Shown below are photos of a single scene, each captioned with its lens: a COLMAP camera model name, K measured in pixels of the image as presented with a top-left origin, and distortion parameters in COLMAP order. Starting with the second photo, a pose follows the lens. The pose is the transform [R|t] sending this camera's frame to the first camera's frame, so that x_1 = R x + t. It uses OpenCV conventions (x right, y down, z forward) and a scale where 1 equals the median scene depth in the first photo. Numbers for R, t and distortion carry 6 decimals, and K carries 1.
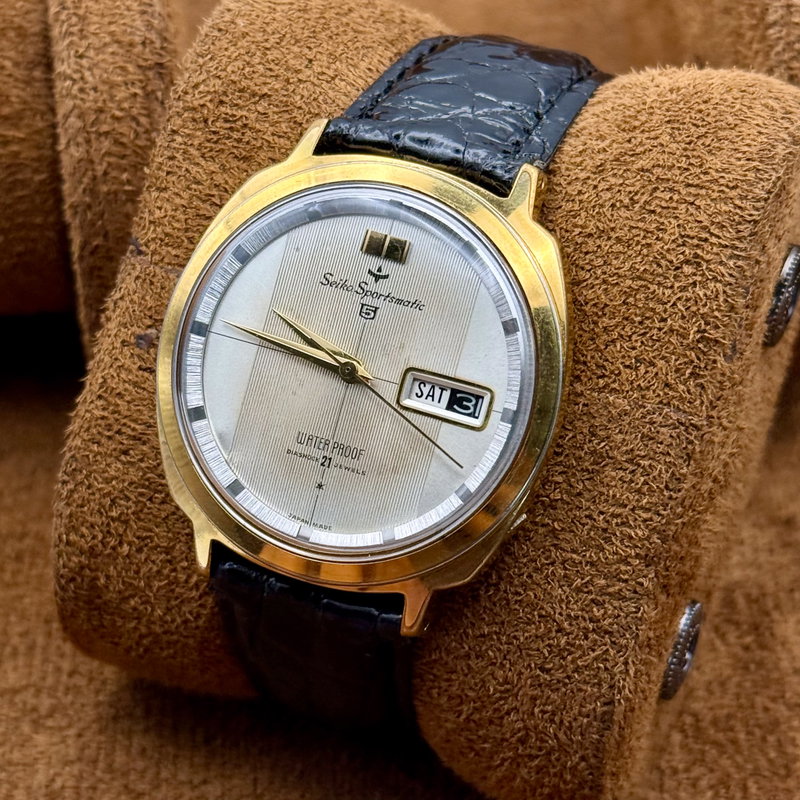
lens RADIAL K [[2242.6, 0, 396.1], [0, 2242.6, 407.3], [0, 0, 1]] dist [0.243289, 0.000000]
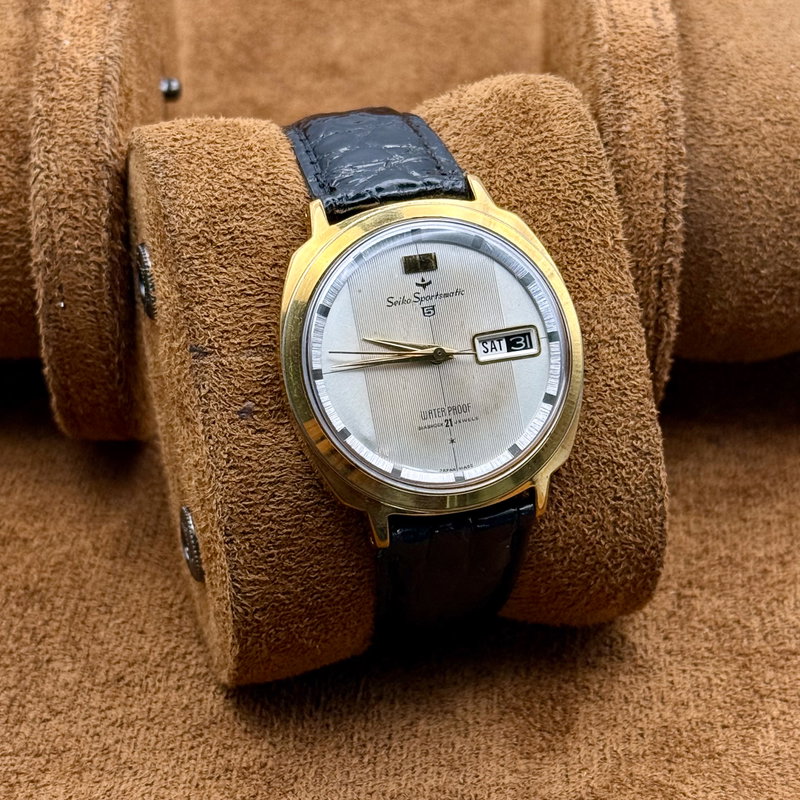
lens RADIAL K [[2242.6, 0, 406.1], [0, 2242.6, 380.9], [0, 0, 1]] dist [0.243289, 0.000000]
pose [[0.774291, -0.386768, 0.500884, -0.722019], [0.408534, 0.909968, 0.071120, -0.106485], [-0.483295, 0.149561, 0.862588, -0.168256]]
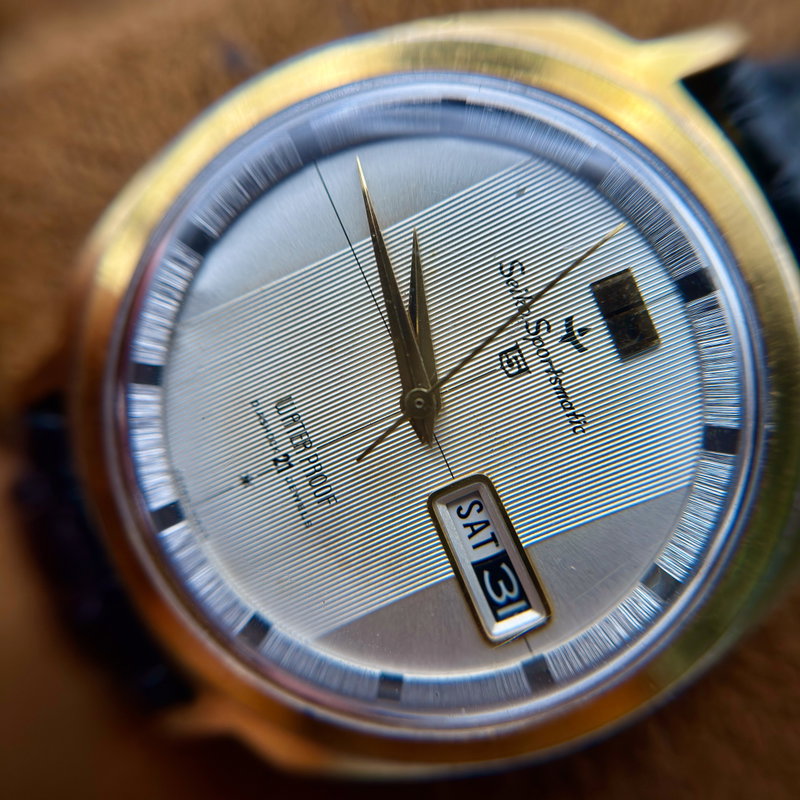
lens RADIAL K [[1037.8, 0, 382.5], [0, 1037.8, 404.7], [0, 0, 1]] dist [0.637880, 0.000000]
pose [[0.650250, 0.730854, 0.207430, -0.085100], [-0.759720, 0.625475, 0.177783, -0.058537], [0.000191, -0.273192, 0.961959, 0.721393]]
